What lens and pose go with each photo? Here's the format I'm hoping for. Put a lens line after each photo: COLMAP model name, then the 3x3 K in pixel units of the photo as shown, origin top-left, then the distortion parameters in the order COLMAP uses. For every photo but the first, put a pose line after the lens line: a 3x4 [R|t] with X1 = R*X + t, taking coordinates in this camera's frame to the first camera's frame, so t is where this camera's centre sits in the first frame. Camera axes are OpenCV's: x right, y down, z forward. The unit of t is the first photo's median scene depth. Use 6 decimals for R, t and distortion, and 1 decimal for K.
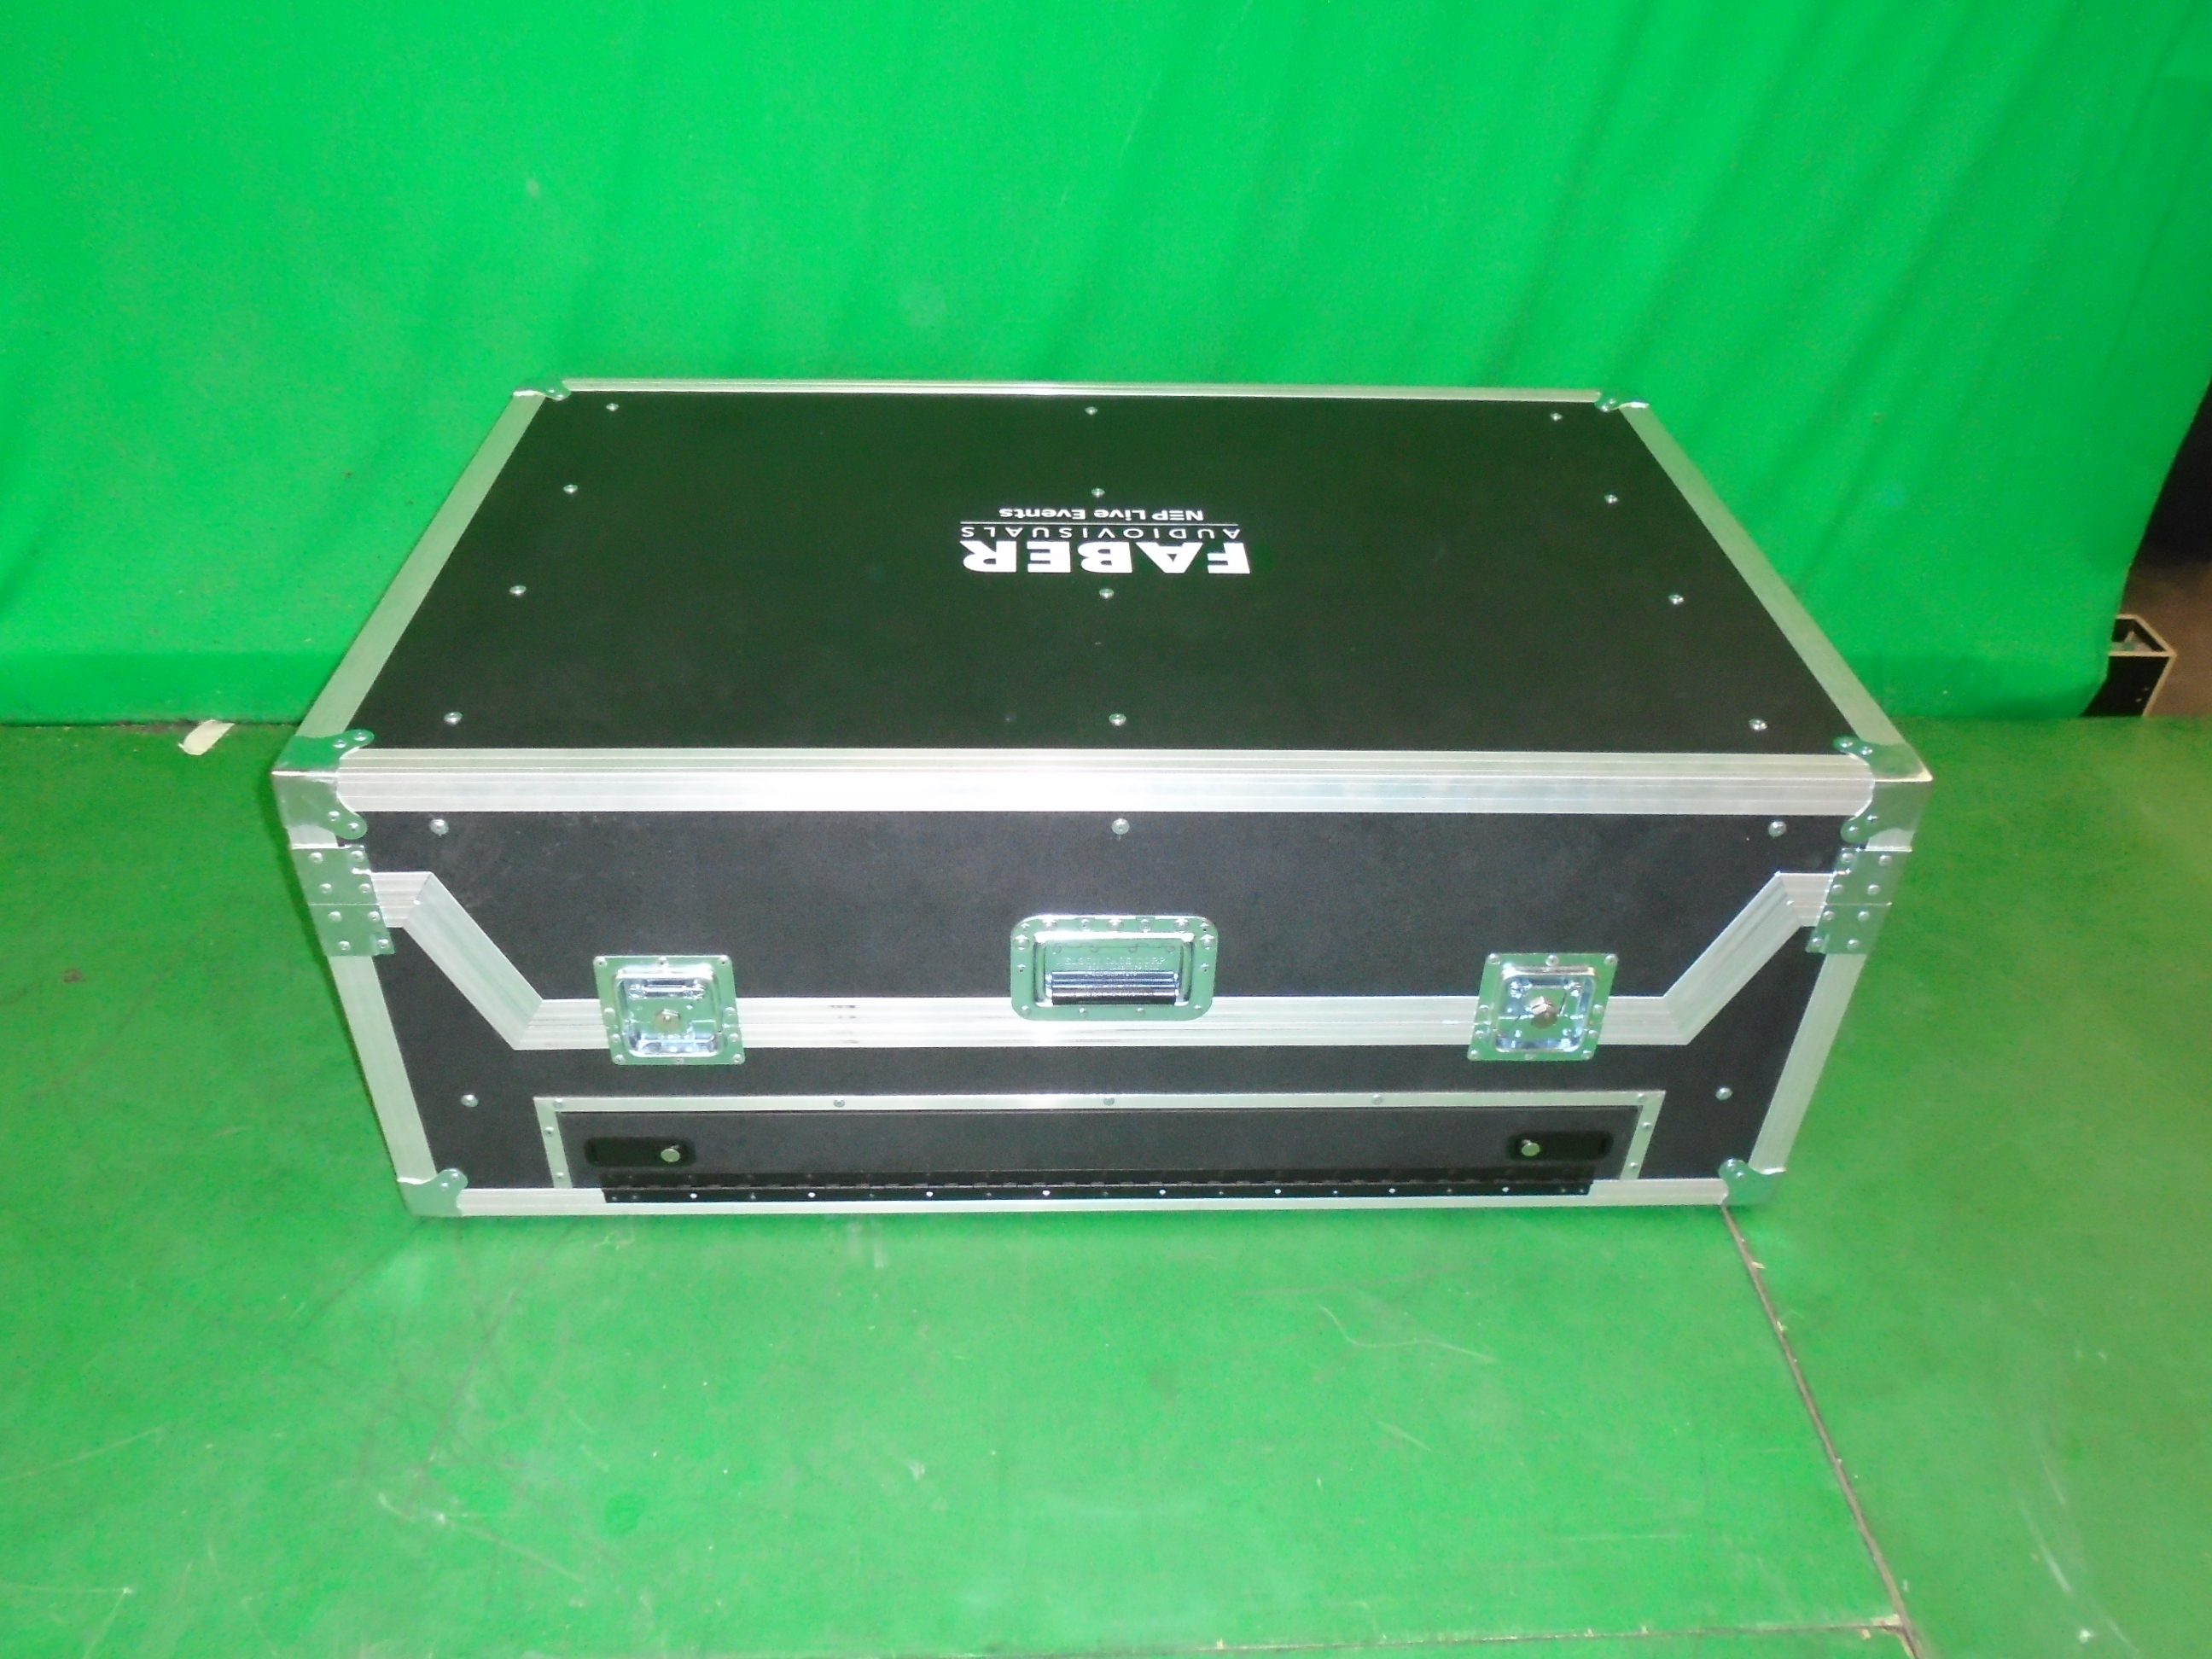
lens RADIAL K [[1710.5, 0, 1111.3], [0, 1710.5, 830.2], [0, 0, 1]] dist [-0.018700, 0.004149]
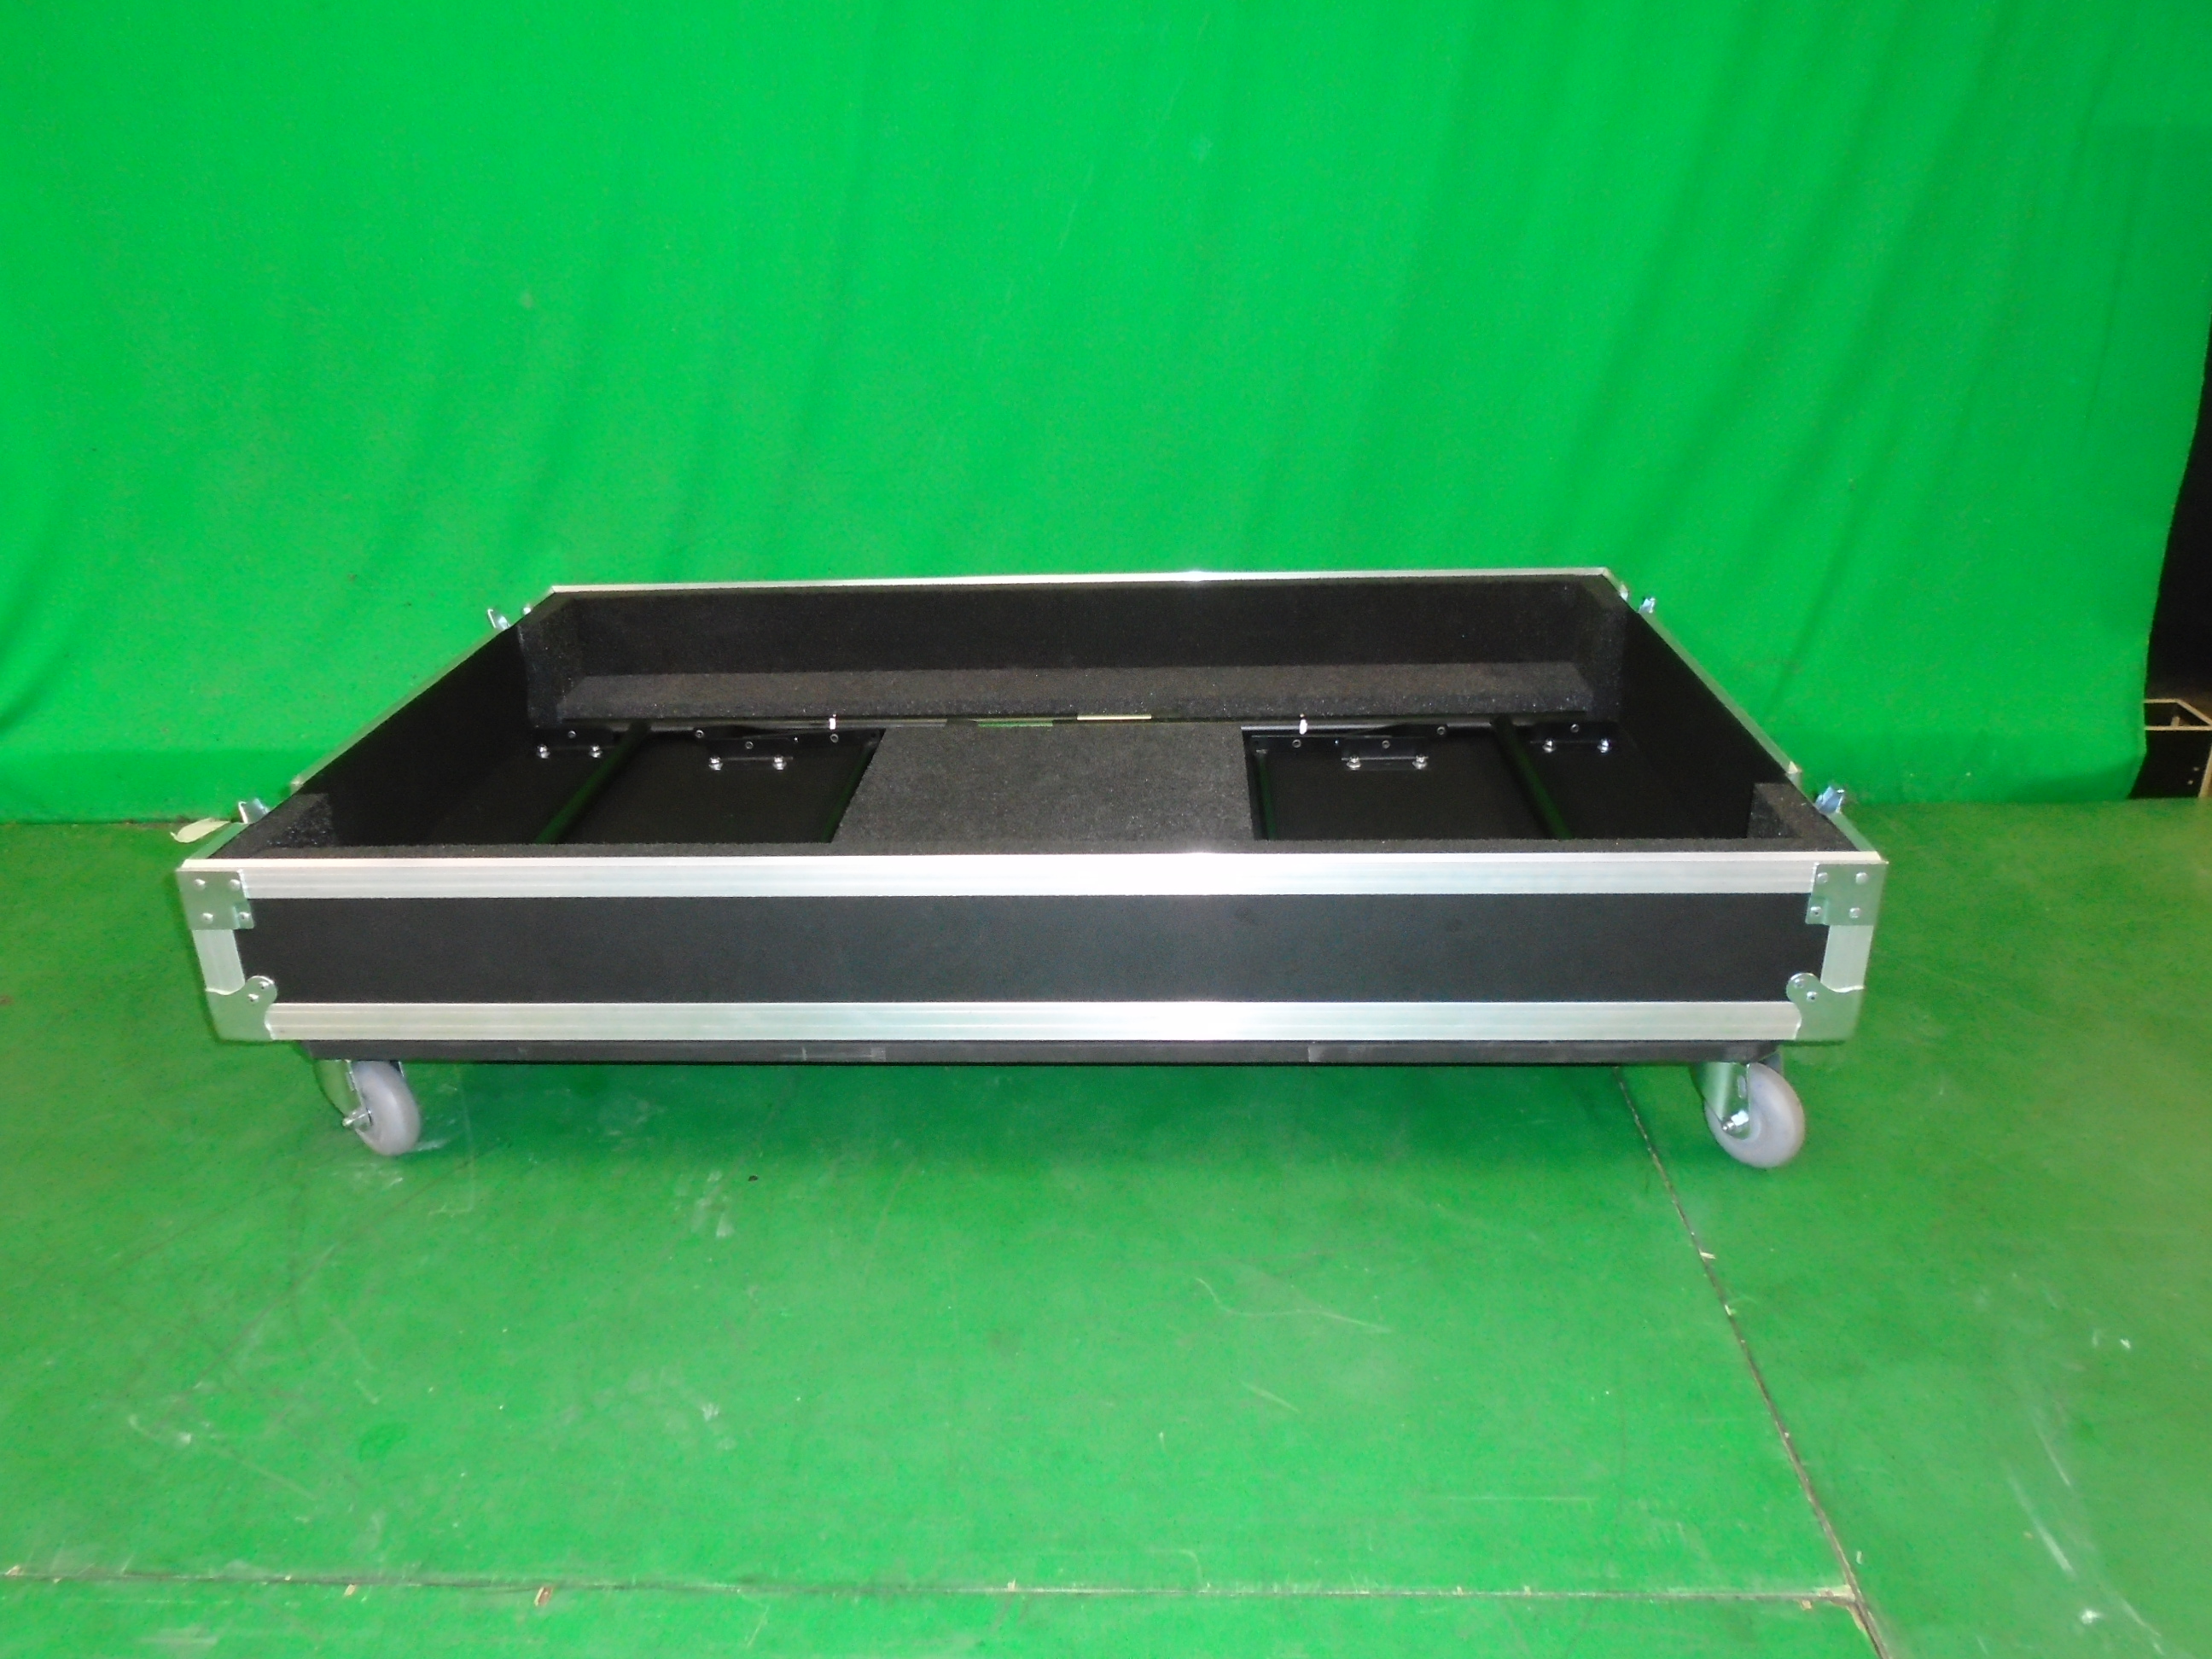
lens RADIAL K [[1710.5, 0, 1116.8], [0, 1710.5, 832.0], [0, 0, 1]] dist [-0.018700, 0.004149]
pose [[0.995352, -0.016545, -0.094874, 0.181401], [-0.005896, 0.972816, -0.231505, 0.276389], [0.096125, 0.230989, 0.968196, 0.085054]]
